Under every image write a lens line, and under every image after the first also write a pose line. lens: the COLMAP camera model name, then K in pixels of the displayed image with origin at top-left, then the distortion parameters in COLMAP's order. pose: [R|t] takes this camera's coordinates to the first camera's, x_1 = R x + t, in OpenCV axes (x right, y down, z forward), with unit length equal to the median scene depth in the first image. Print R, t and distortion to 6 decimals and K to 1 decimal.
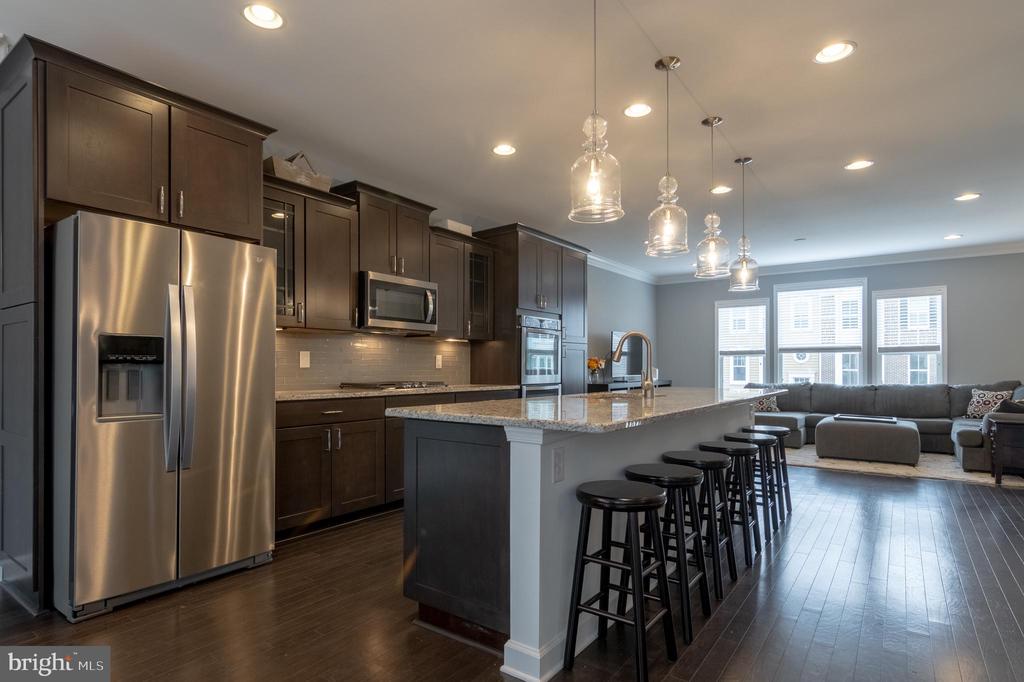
lens RADIAL K [[541.8, 0, 507.7], [0, 541.8, 366.2], [0, 0, 1]] dist [0.001097, 0.000867]
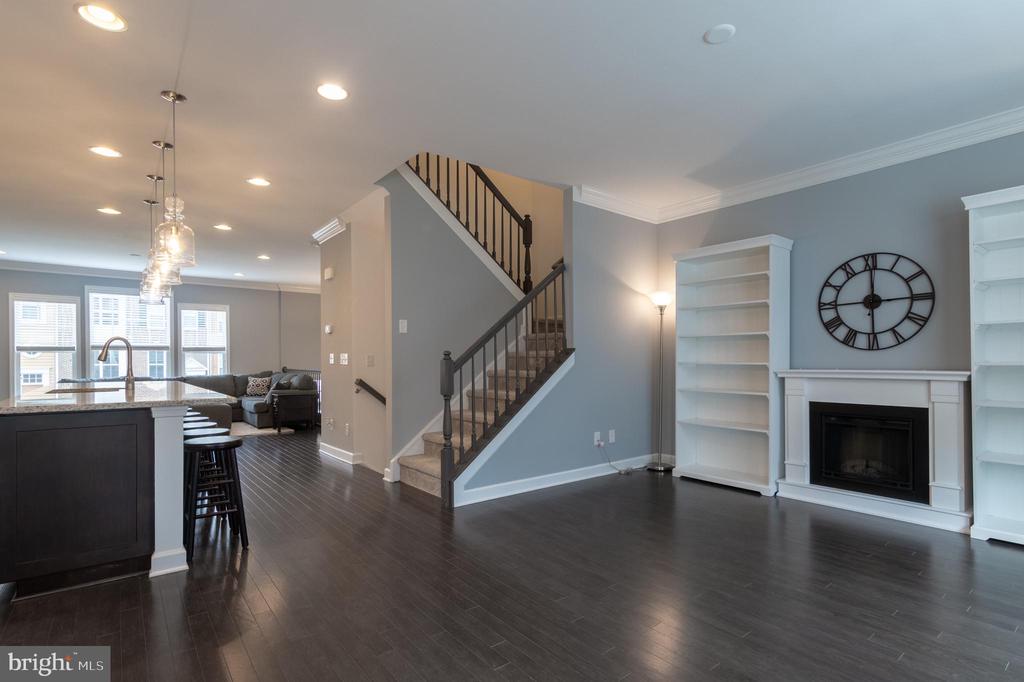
lens RADIAL K [[508.1, 0, 510.6], [0, 508.1, 359.3], [0, 0, 1]] dist [0.001257, 0.000366]
pose [[0.273505, -0.000001, 0.961871, -0.373178], [0.002149, 0.999998, -0.000610, -0.005579], [-0.961868, 0.002233, 0.273504, -0.106328]]
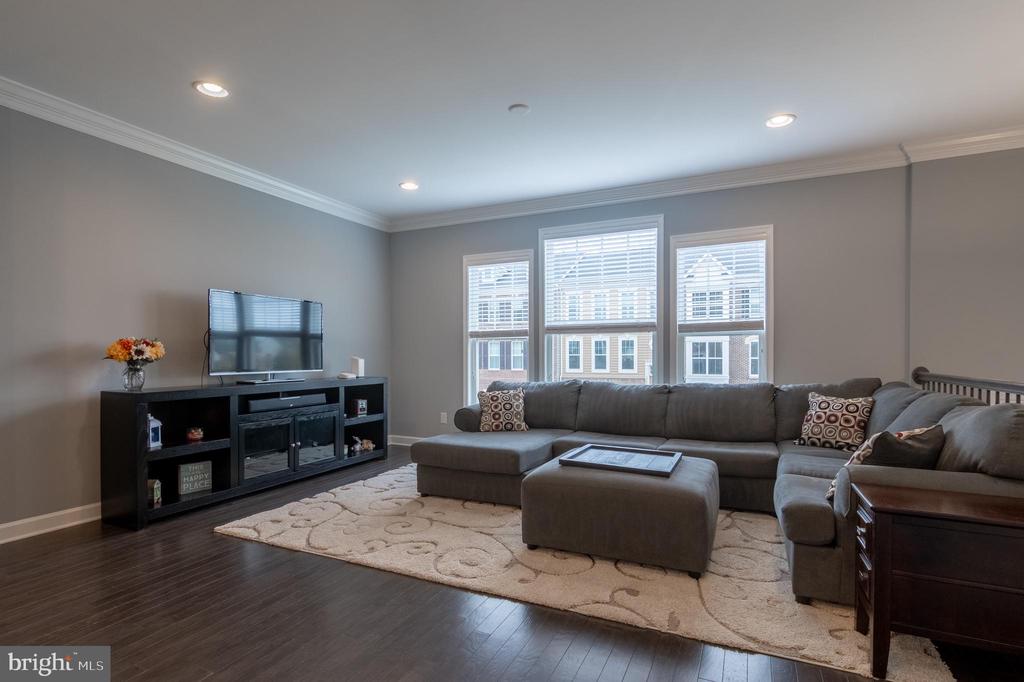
lens RADIAL K [[508.1, 0, 510.6], [0, 508.1, 359.3], [0, 0, 1]] dist [0.001257, 0.000366]
pose [[0.982630, -0.004350, 0.185527, 0.545914], [0.002760, 0.999957, 0.008828, 0.000634], [-0.185557, -0.008163, 0.982600, 0.649184]]
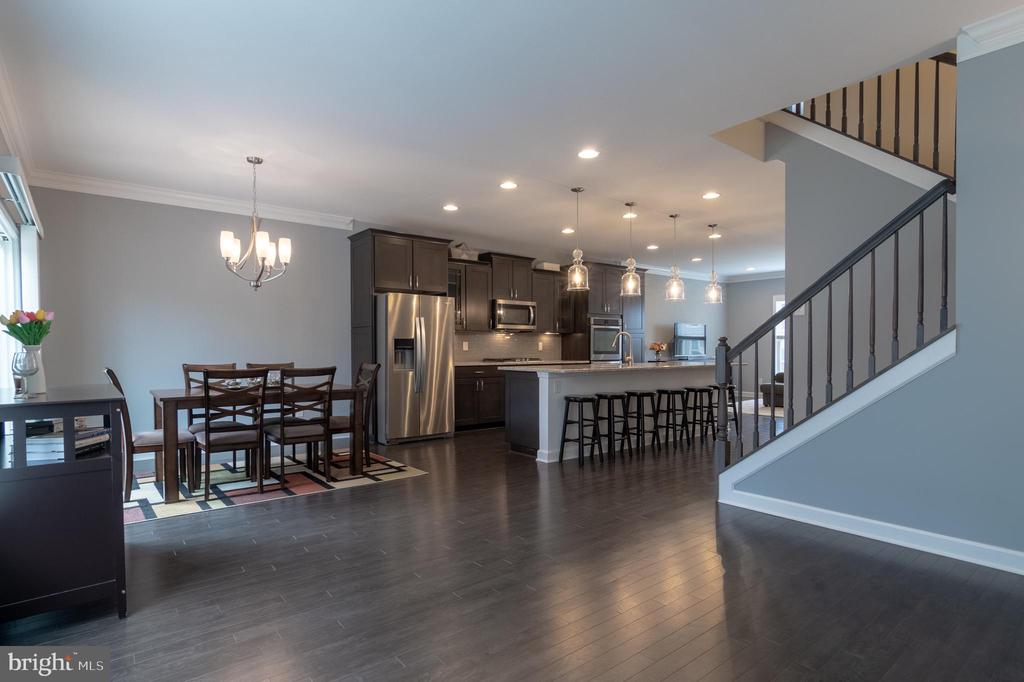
lens RADIAL K [[536.0, 0, 511.6], [0, 536.0, 348.2], [0, 0, 1]] dist [0.037408, 0.000064]
pose [[0.966493, -0.003945, -0.256661, 0.201735], [0.004368, 0.999990, 0.001076, -0.004762], [0.256655, -0.002161, 0.966501, -0.591249]]
